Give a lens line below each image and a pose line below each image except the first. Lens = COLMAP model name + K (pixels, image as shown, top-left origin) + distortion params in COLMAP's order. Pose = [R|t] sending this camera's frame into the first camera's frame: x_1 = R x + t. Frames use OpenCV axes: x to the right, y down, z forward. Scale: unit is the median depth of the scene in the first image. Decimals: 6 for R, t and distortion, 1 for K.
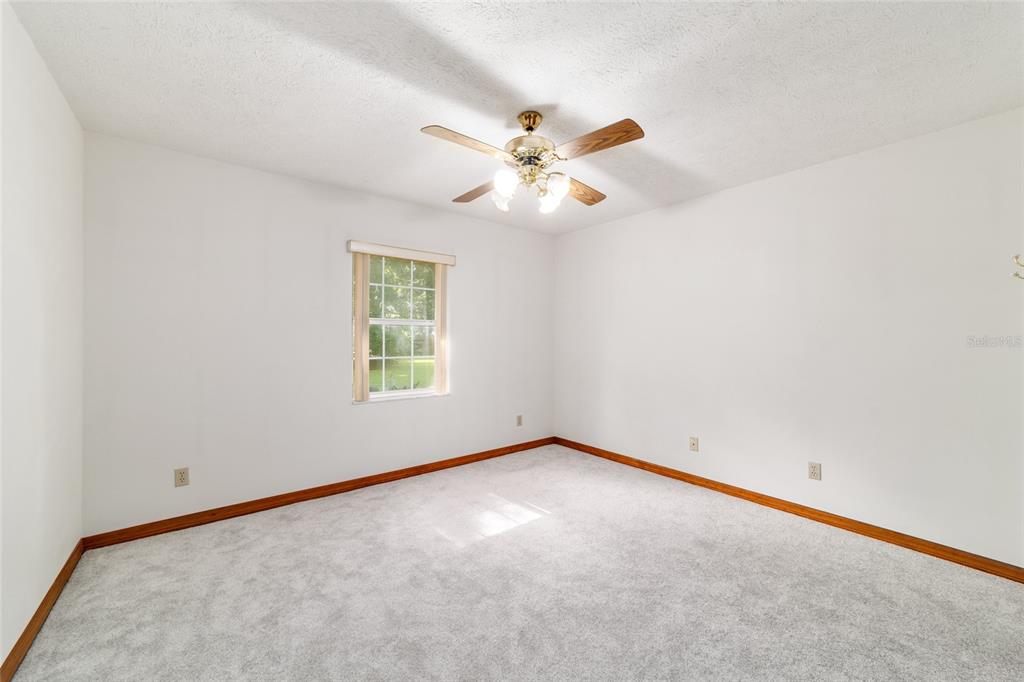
lens RADIAL K [[393.3, 0, 507.9], [0, 393.3, 336.4], [0, 0, 1]] dist [-0.012769, 0.006073]
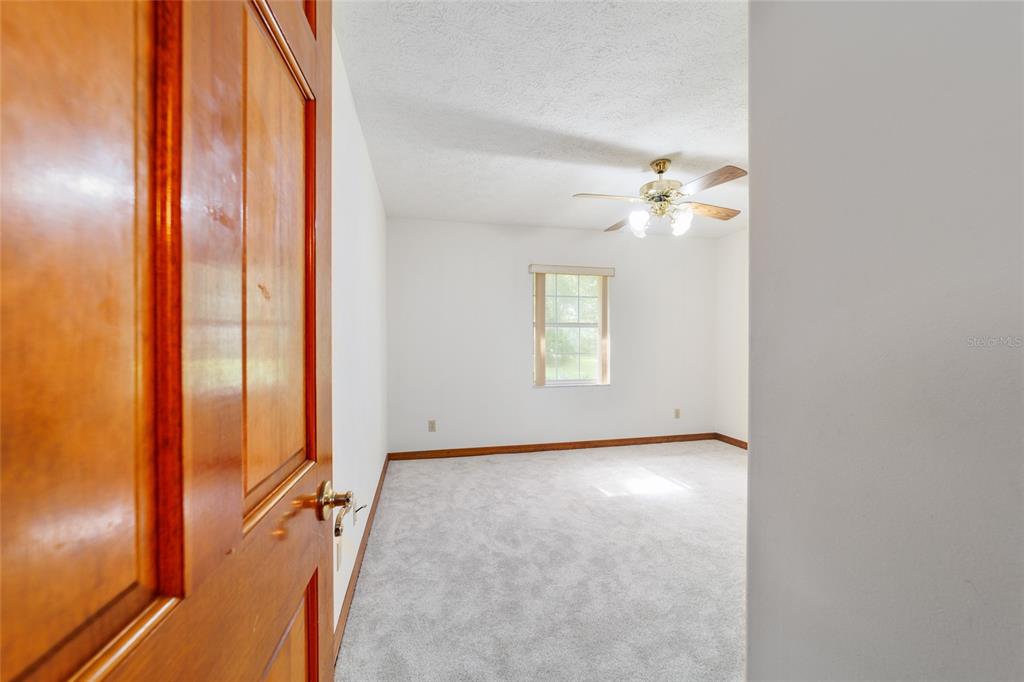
lens RADIAL K [[393.3, 0, 503.3], [0, 393.3, 343.2], [0, 0, 1]] dist [-0.012769, 0.006073]
pose [[0.894775, 0.004288, -0.446497, 0.170261], [0.002970, 0.999875, 0.015555, 0.002379], [0.446508, -0.015245, 0.894650, -0.373812]]
